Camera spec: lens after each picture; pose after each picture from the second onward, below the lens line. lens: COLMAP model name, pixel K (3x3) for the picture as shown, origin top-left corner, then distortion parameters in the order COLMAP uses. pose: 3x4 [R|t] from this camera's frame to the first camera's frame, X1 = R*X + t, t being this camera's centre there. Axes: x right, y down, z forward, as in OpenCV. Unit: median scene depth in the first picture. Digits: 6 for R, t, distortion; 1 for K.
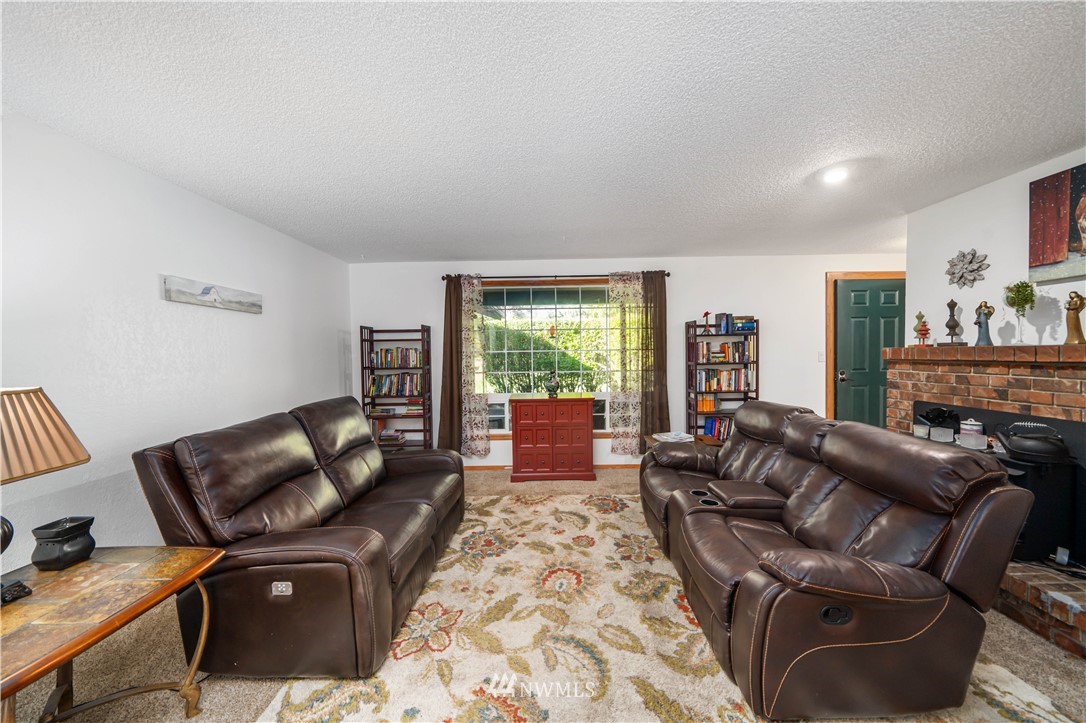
lens RADIAL K [[369.0, 0, 526.8], [0, 369.0, 361.2], [0, 0, 1]] dist [-0.002516, -0.000093]
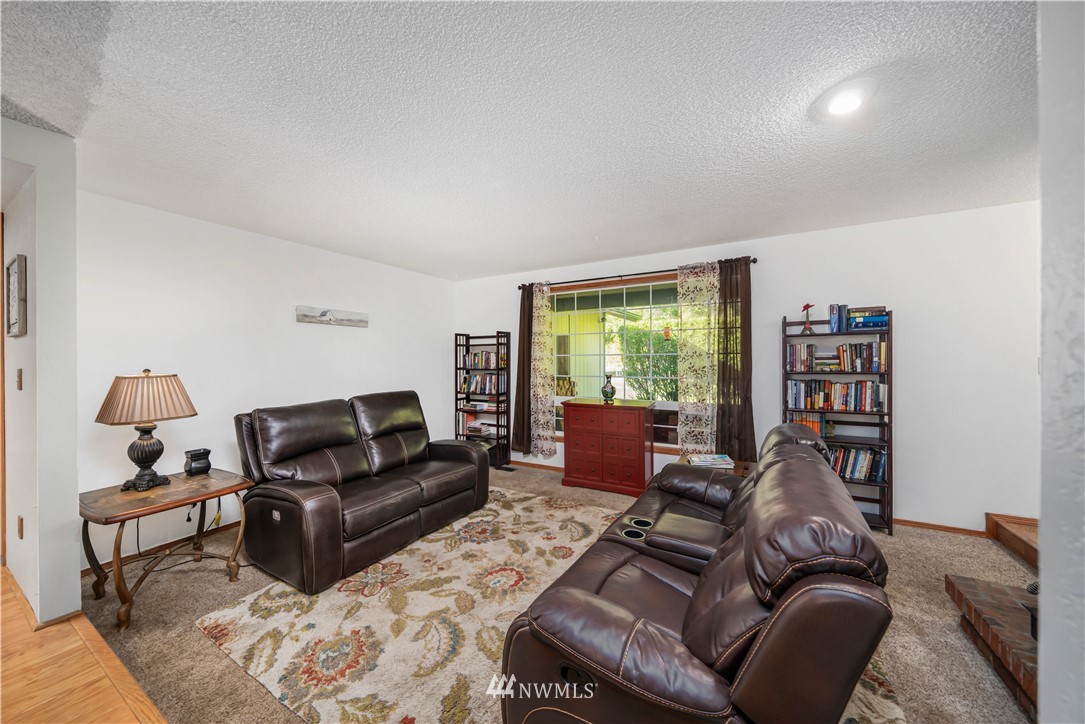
lens RADIAL K [[368.7, 0, 527.3], [0, 368.7, 357.1], [0, 0, 1]] dist [-0.002516, -0.000093]
pose [[0.877761, 0.006618, -0.479052, 0.352511], [-0.015643, 0.999767, -0.014852, -0.005082], [0.478843, 0.020531, 0.877661, 0.064604]]
